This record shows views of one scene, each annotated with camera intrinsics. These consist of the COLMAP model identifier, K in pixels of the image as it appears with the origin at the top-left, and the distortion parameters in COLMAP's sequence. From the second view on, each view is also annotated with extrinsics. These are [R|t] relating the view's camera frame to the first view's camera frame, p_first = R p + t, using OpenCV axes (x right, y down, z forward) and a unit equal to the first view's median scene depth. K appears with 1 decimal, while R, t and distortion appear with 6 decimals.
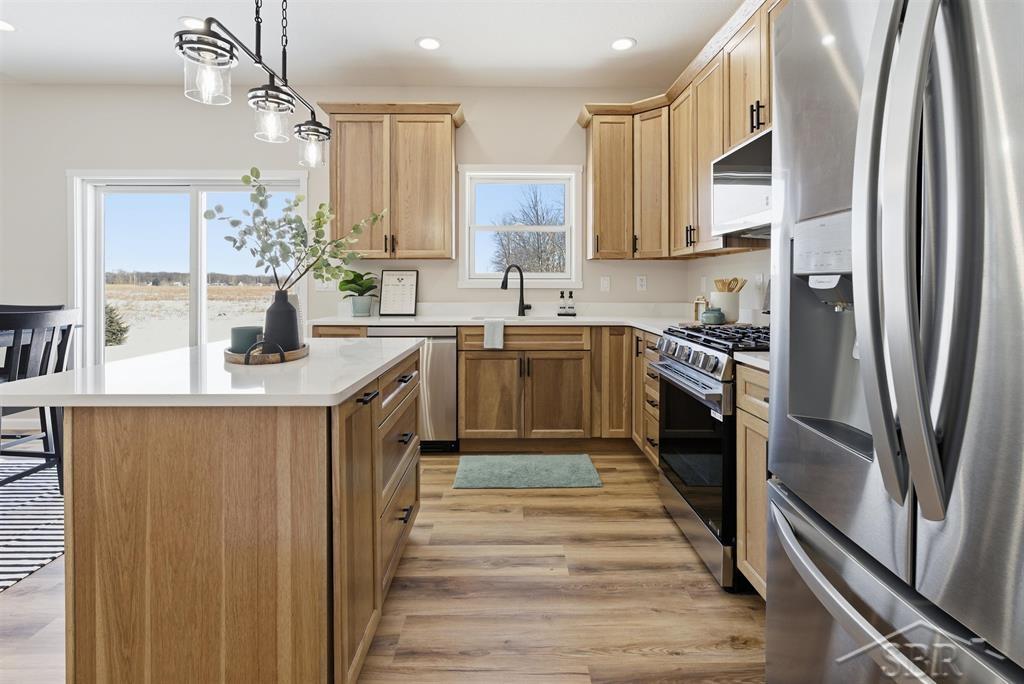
lens RADIAL K [[457.6, 0, 493.7], [0, 457.6, 282.1], [0, 0, 1]] dist [-0.014365, 0.003382]
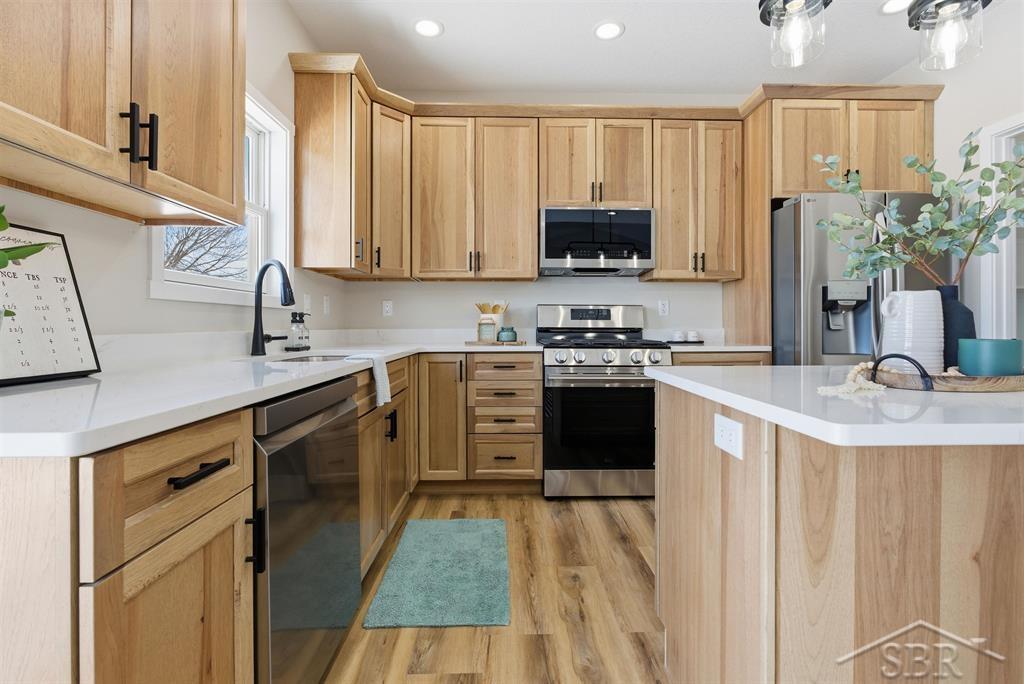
lens RADIAL K [[457.6, 0, 520.9], [0, 457.6, 321.6], [0, 0, 1]] dist [-0.014365, 0.003382]
pose [[-0.004477, 0.003517, 0.999984, -0.525354], [-0.005411, 0.999979, -0.003541, 0.036785], [-0.999975, -0.005427, -0.004458, 0.743541]]
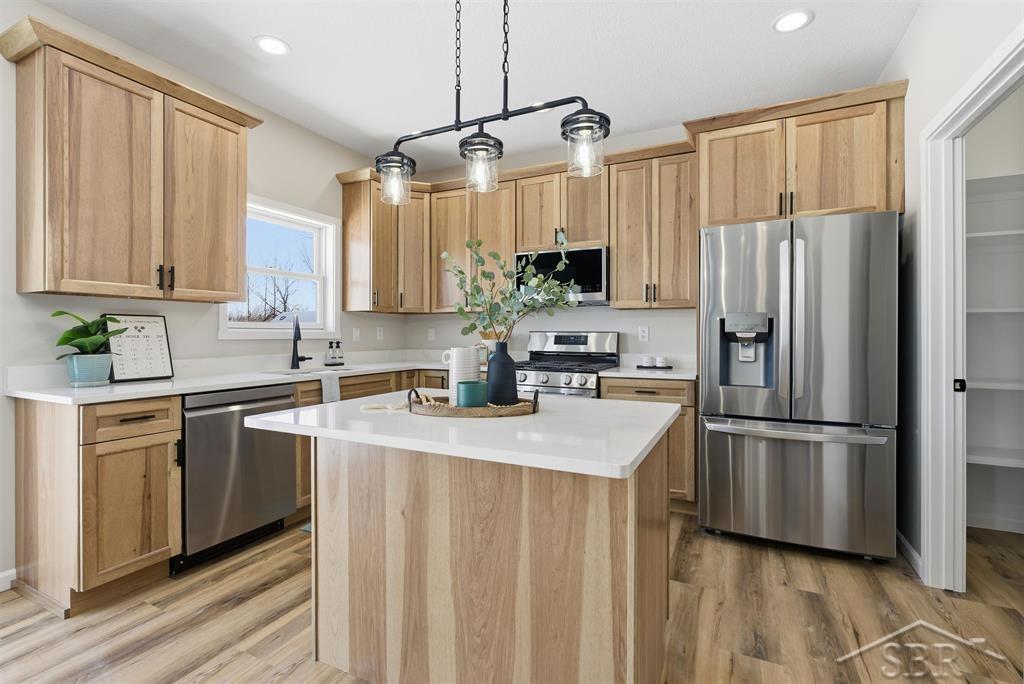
lens RADIAL K [[457.6, 0, 518.5], [0, 457.6, 328.3], [0, 0, 1]] dist [-0.014365, 0.003382]
pose [[0.445447, 0.008911, 0.895264, -0.608510], [-0.004482, 0.999960, -0.007723, -0.003048], [-0.895297, -0.000573, 0.445469, 0.201346]]
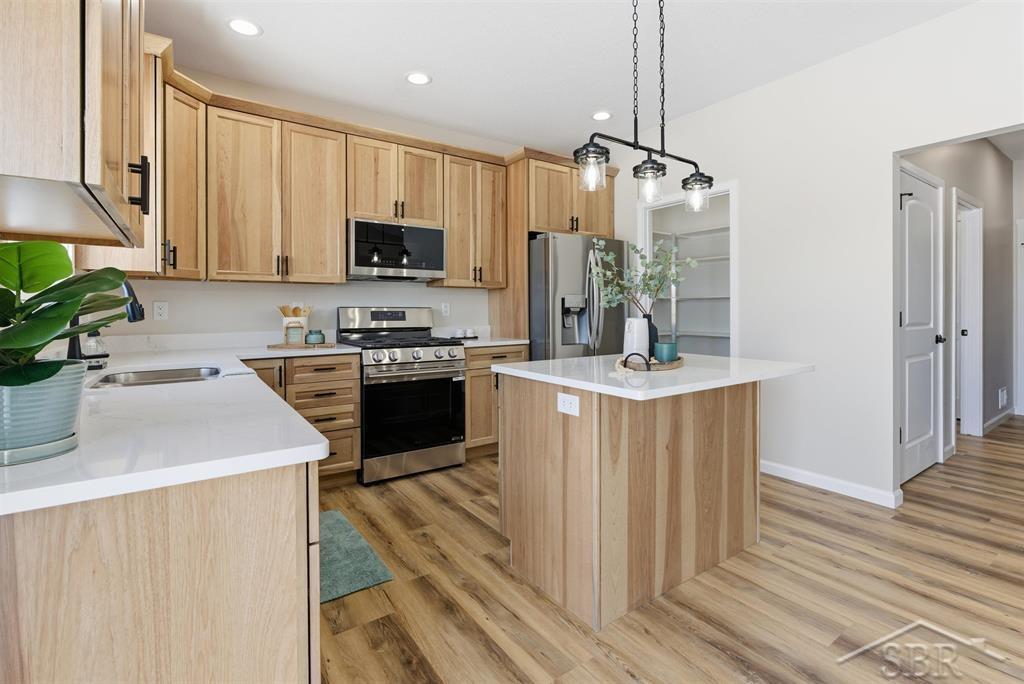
lens RADIAL K [[457.6, 0, 520.2], [0, 457.6, 305.2], [0, 0, 1]] dist [-0.014365, 0.003382]
pose [[-0.559214, 0.007811, 0.828986, -0.629558], [-0.004167, 0.999916, -0.012233, 0.003657], [-0.829013, -0.010295, -0.559135, 0.940035]]
